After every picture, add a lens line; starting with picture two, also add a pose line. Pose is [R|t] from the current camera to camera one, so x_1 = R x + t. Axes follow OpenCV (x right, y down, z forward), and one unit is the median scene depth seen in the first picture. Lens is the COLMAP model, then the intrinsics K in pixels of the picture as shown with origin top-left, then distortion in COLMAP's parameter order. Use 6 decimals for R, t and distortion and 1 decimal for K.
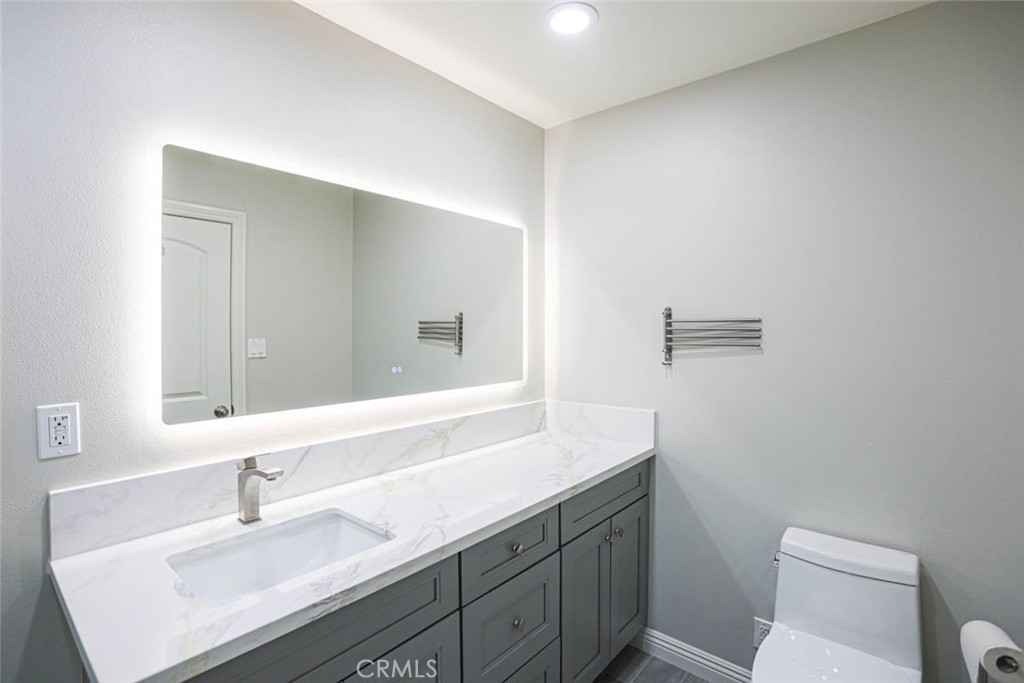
lens RADIAL K [[465.5, 0, 522.5], [0, 465.5, 324.6], [0, 0, 1]] dist [-0.065810, 0.024014]
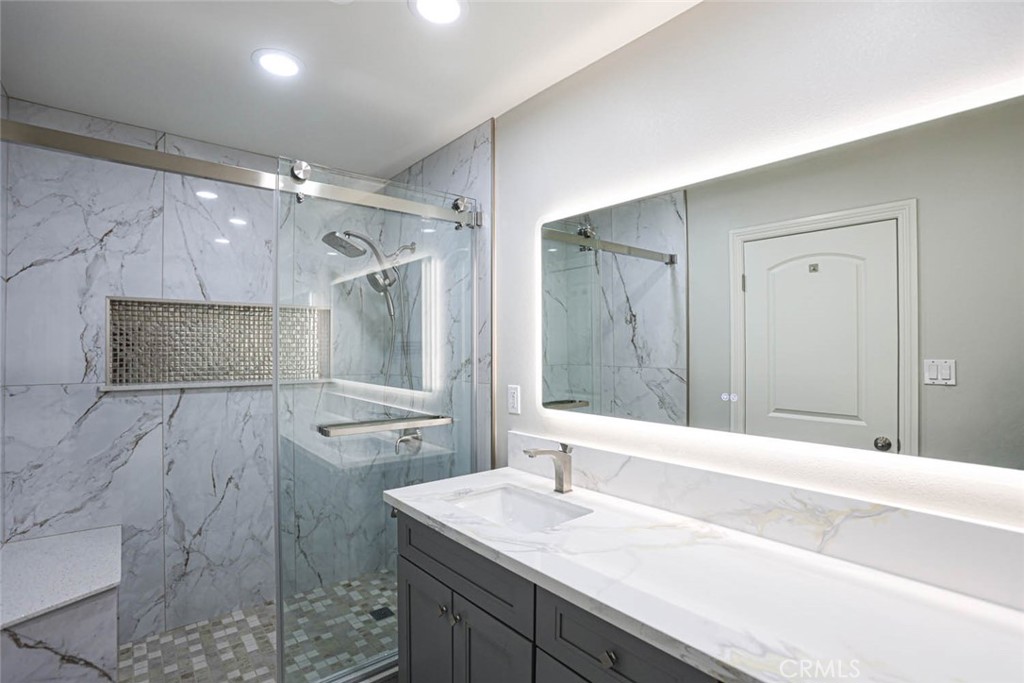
lens RADIAL K [[489.1, 0, 503.8], [0, 489.1, 338.4], [0, 0, 1]] dist [-0.070869, 0.030449]
pose [[-0.183746, -0.021387, -0.982741, 0.697736], [0.007318, 0.999706, -0.023124, 0.017914], [0.982947, -0.011441, -0.183535, 0.928659]]
